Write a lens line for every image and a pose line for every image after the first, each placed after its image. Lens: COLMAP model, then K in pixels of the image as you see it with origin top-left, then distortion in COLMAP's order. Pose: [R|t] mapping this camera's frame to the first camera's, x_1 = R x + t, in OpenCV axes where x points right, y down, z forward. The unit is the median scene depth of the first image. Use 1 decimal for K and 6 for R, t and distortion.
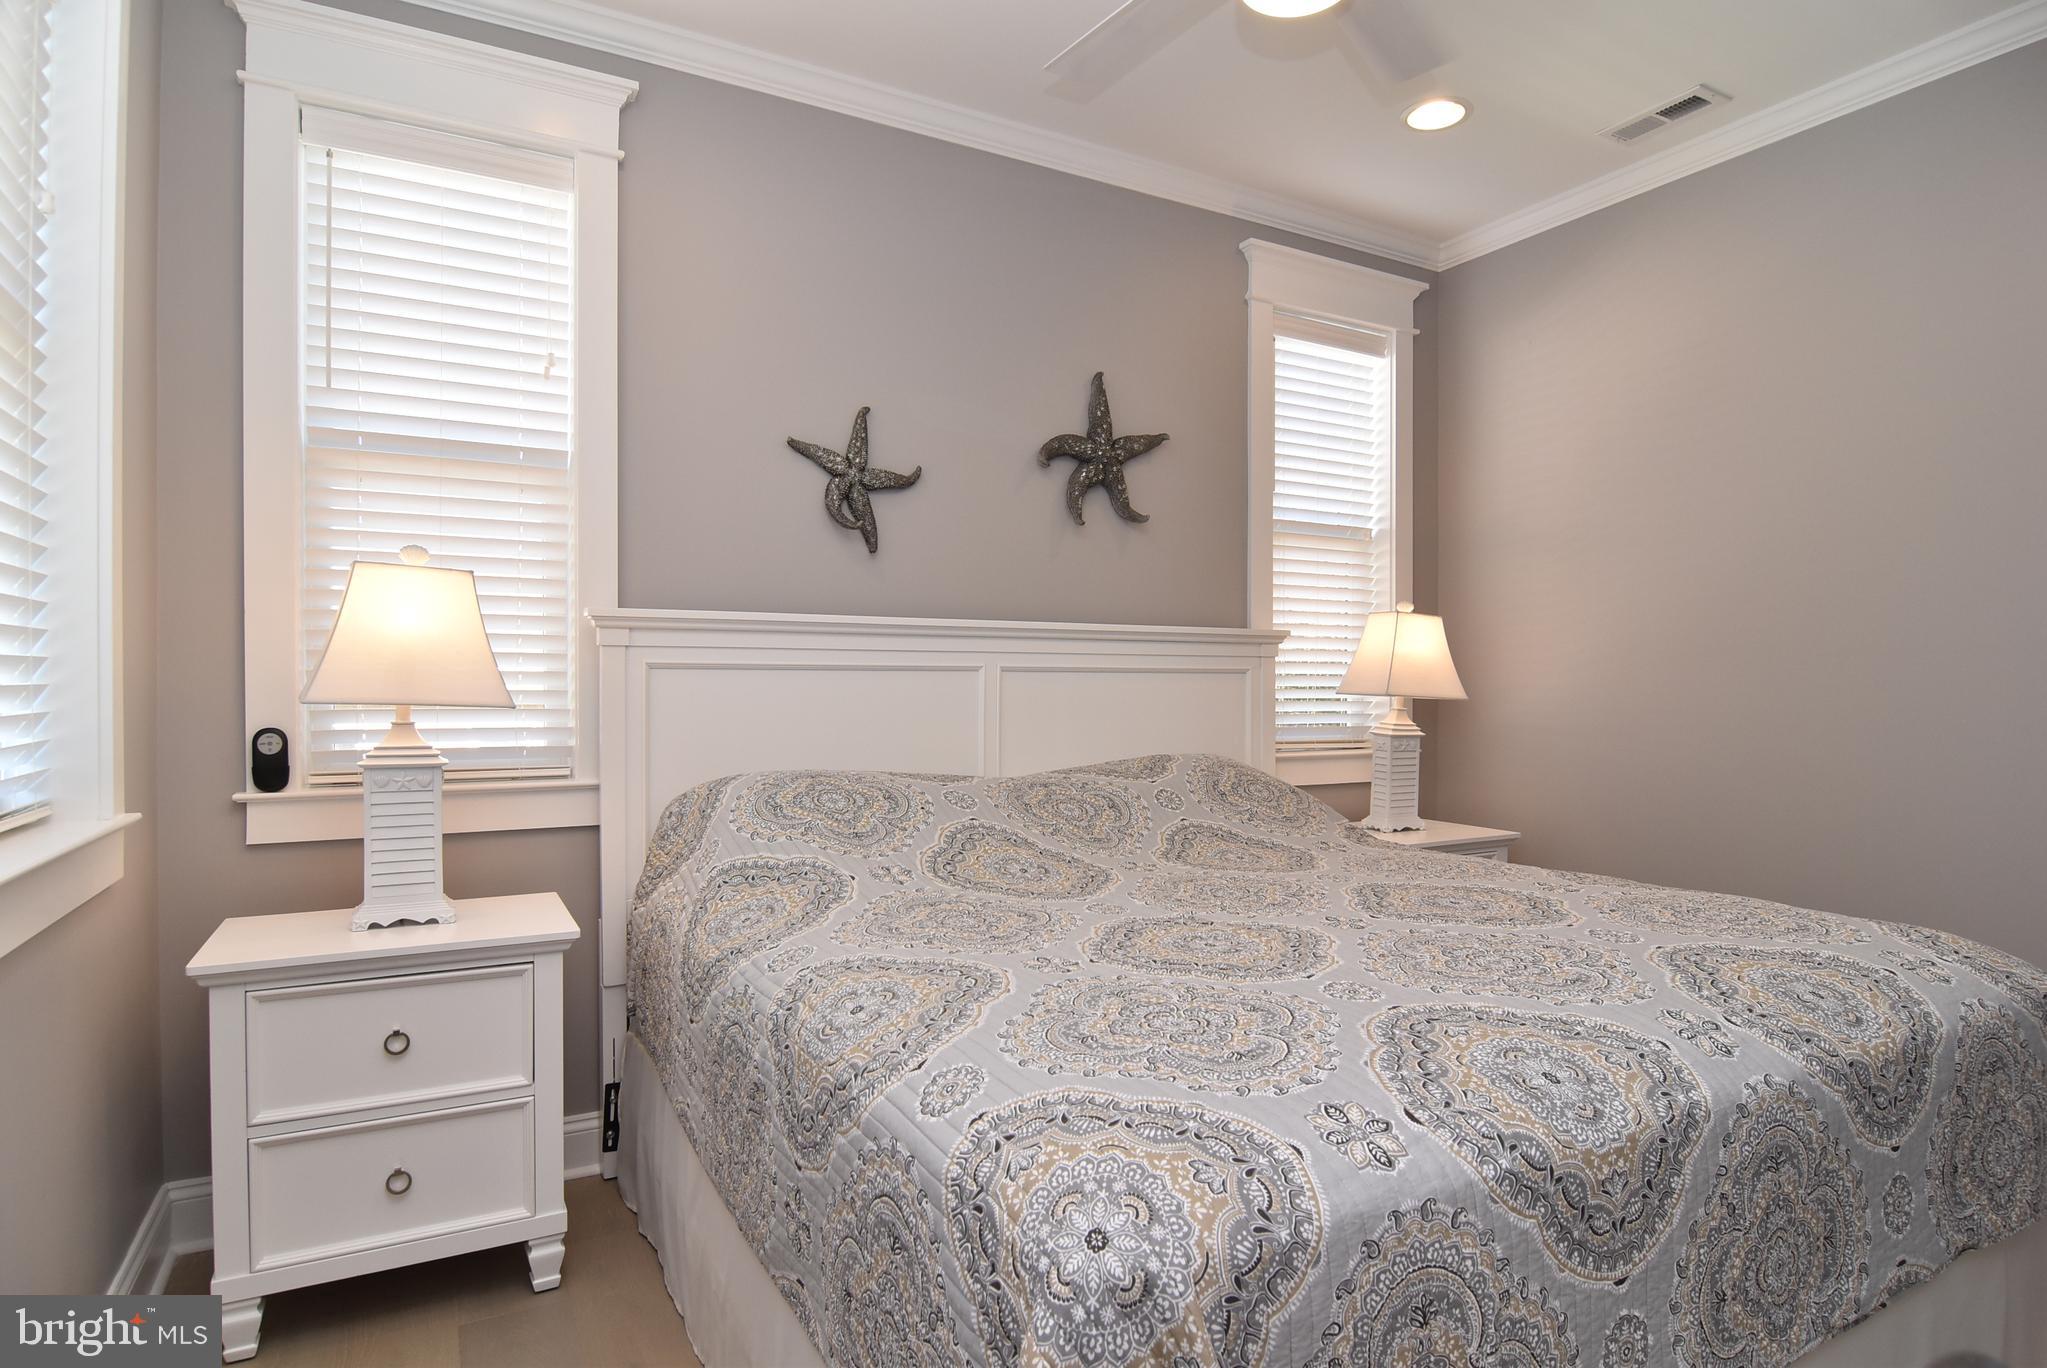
lens RADIAL K [[1102.3, 0, 1017.7], [0, 1102.3, 691.6], [0, 0, 1]] dist [-0.007563, -0.009604]
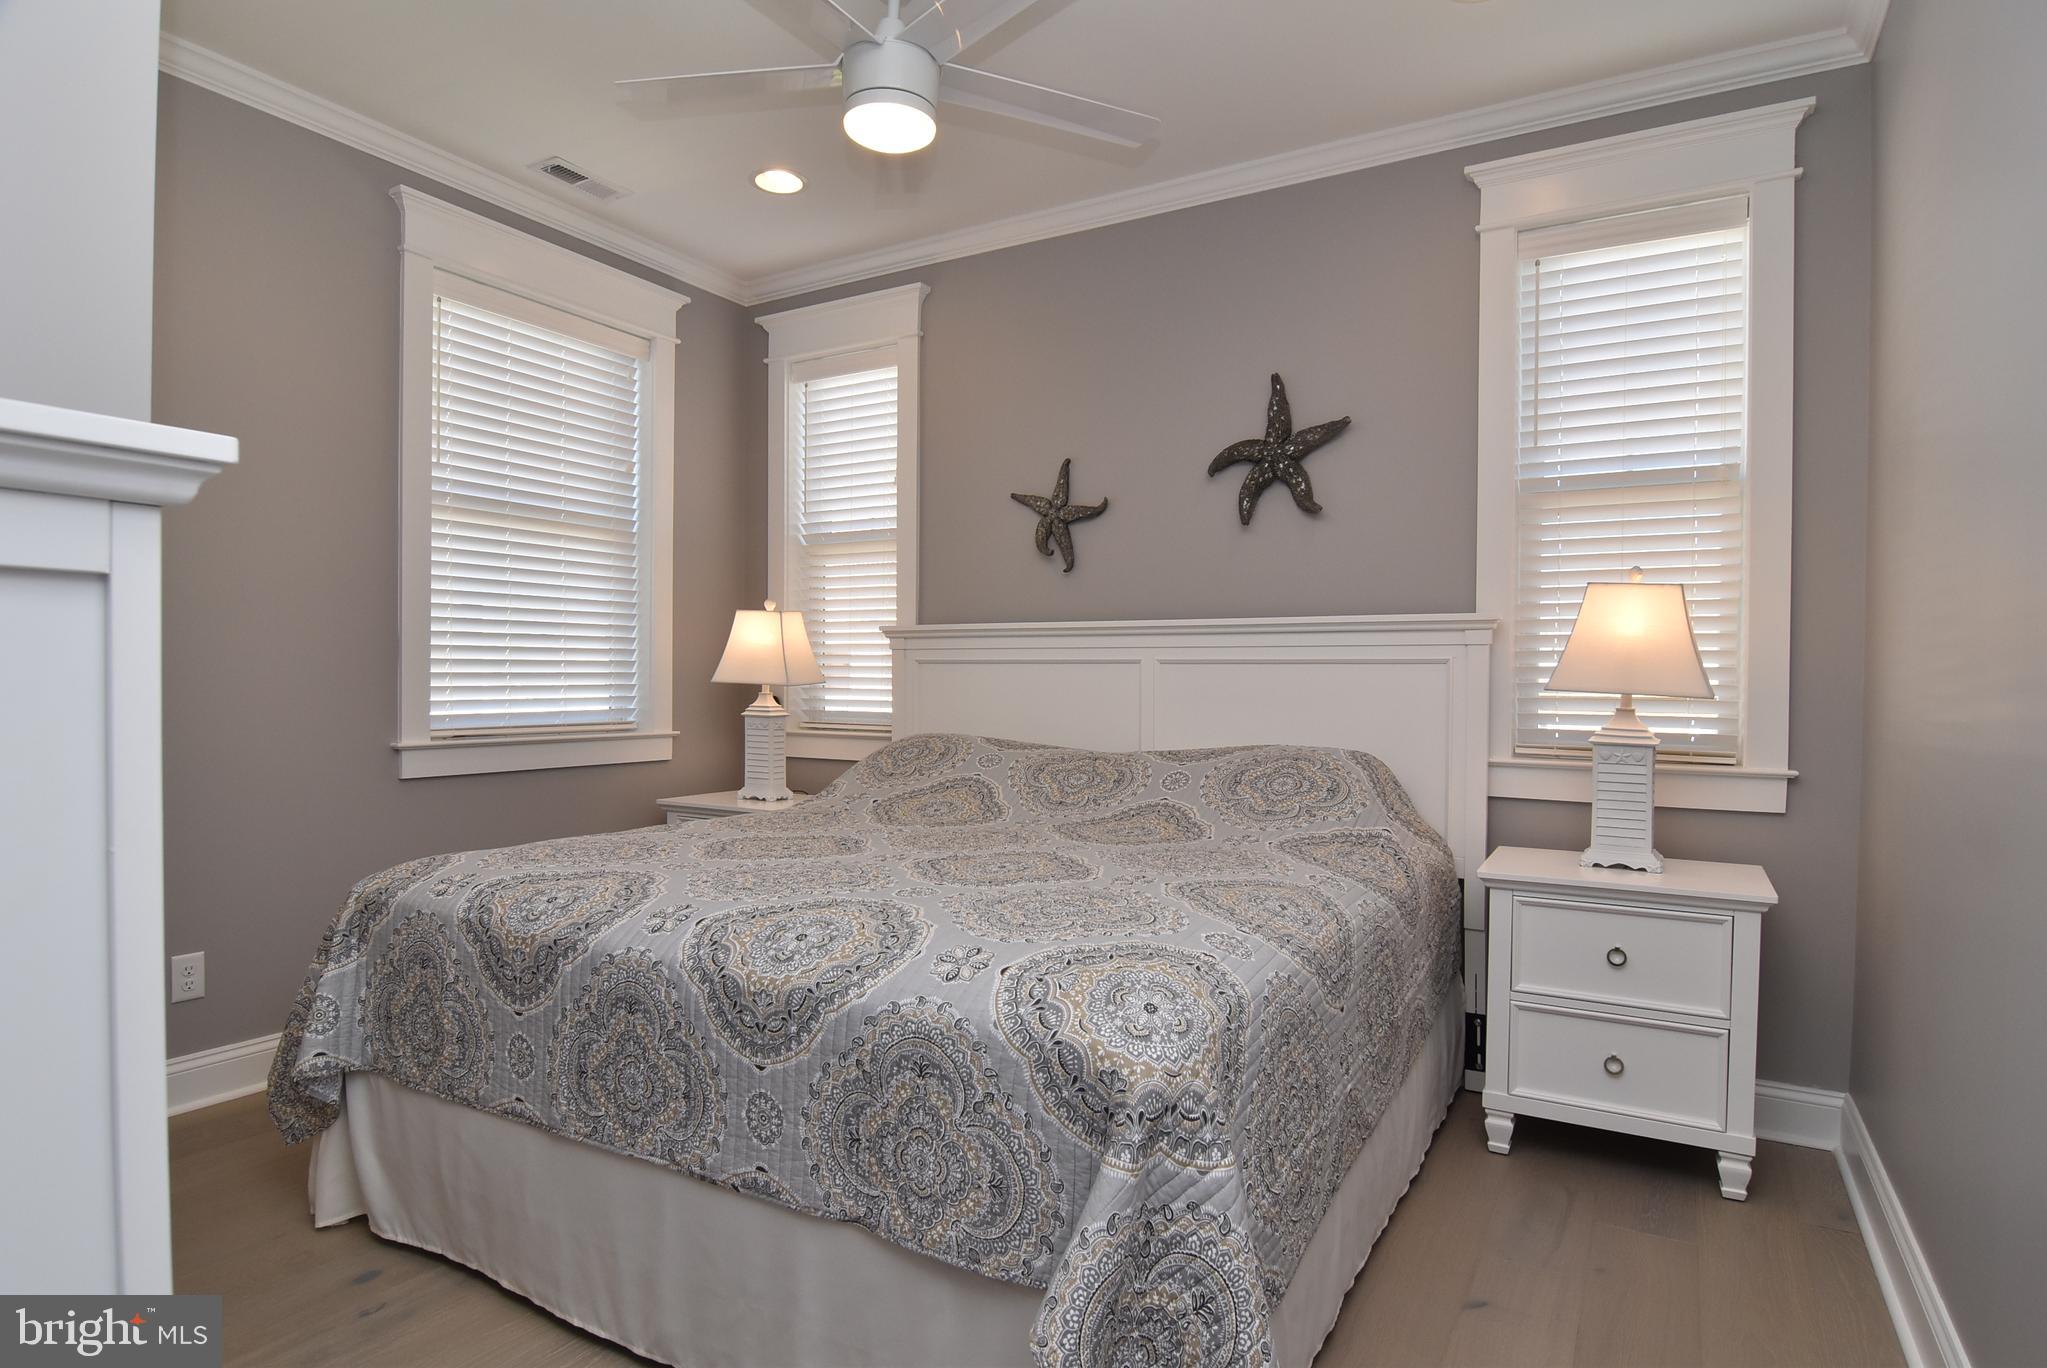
lens RADIAL K [[1102.3, 0, 1022.5], [0, 1102.3, 679.0], [0, 0, 1]] dist [-0.007563, -0.009604]
pose [[0.520012, 0.008159, -0.854120, 0.882991], [-0.002806, 0.999965, 0.007843, -0.009836], [0.854154, -0.001682, 0.520017, 0.268269]]
